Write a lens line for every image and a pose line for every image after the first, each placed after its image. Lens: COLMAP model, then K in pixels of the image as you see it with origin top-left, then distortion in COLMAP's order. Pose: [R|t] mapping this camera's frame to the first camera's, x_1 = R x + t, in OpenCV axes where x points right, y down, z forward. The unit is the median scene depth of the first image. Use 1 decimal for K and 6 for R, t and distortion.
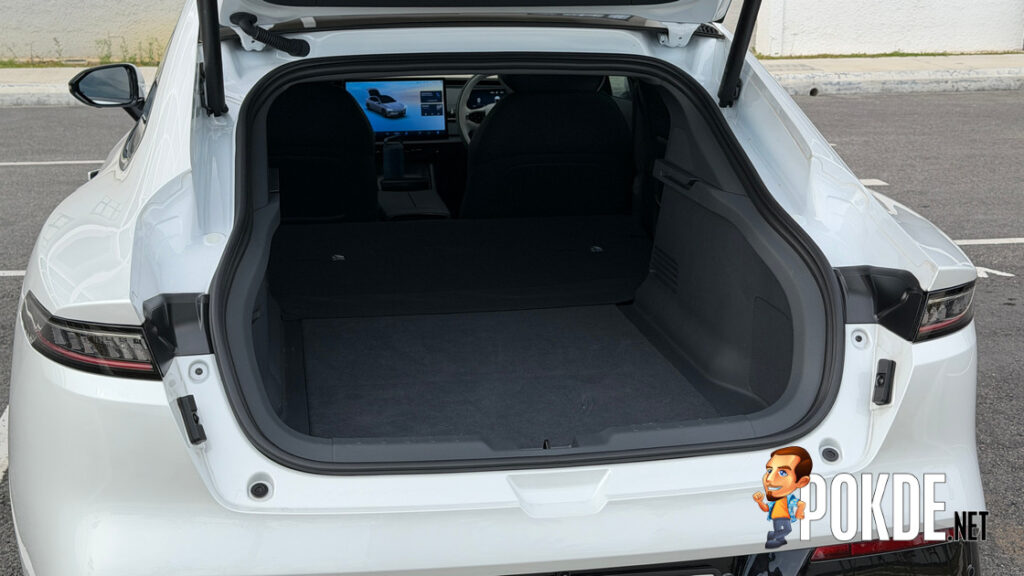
lens RADIAL K [[1395.3, 0, 512.0], [0, 1395.3, 288.0], [0, 0, 1]] dist [0.016354, 0.065202]
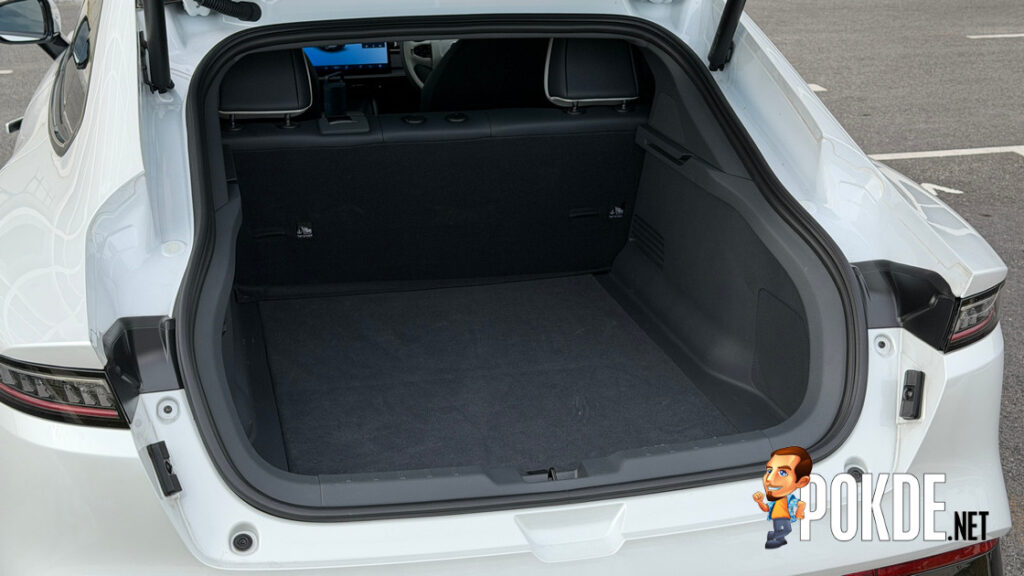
lens RADIAL K [[1395.3, 0, 512.0], [0, 1395.3, 288.0], [0, 0, 1]] dist [0.016354, 0.065202]
pose [[0.997761, -0.023247, 0.062712, -0.048520], [0.017753, 0.996070, 0.086777, -0.076543], [-0.064483, -0.085469, 0.994252, 0.083991]]
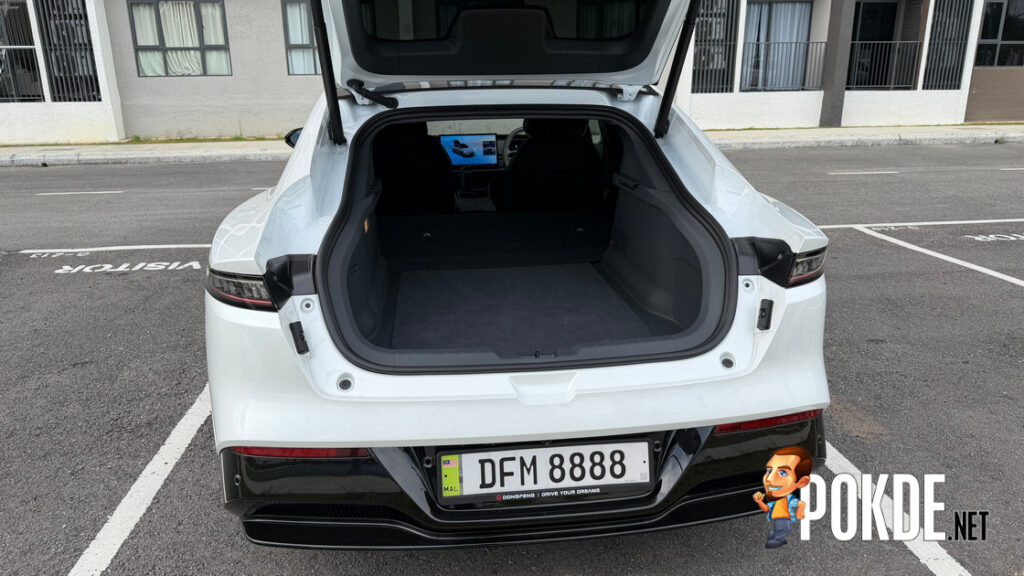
lens RADIAL K [[698.5, 0, 512.0], [0, 698.5, 288.0], [0, 0, 1]] dist [0.058502, -0.118537]
pose [[0.998677, 0.003337, -0.051318, 0.030950], [-0.000925, 0.998897, 0.046951, 0.003731], [0.051418, -0.046841, 0.997578, 0.208778]]
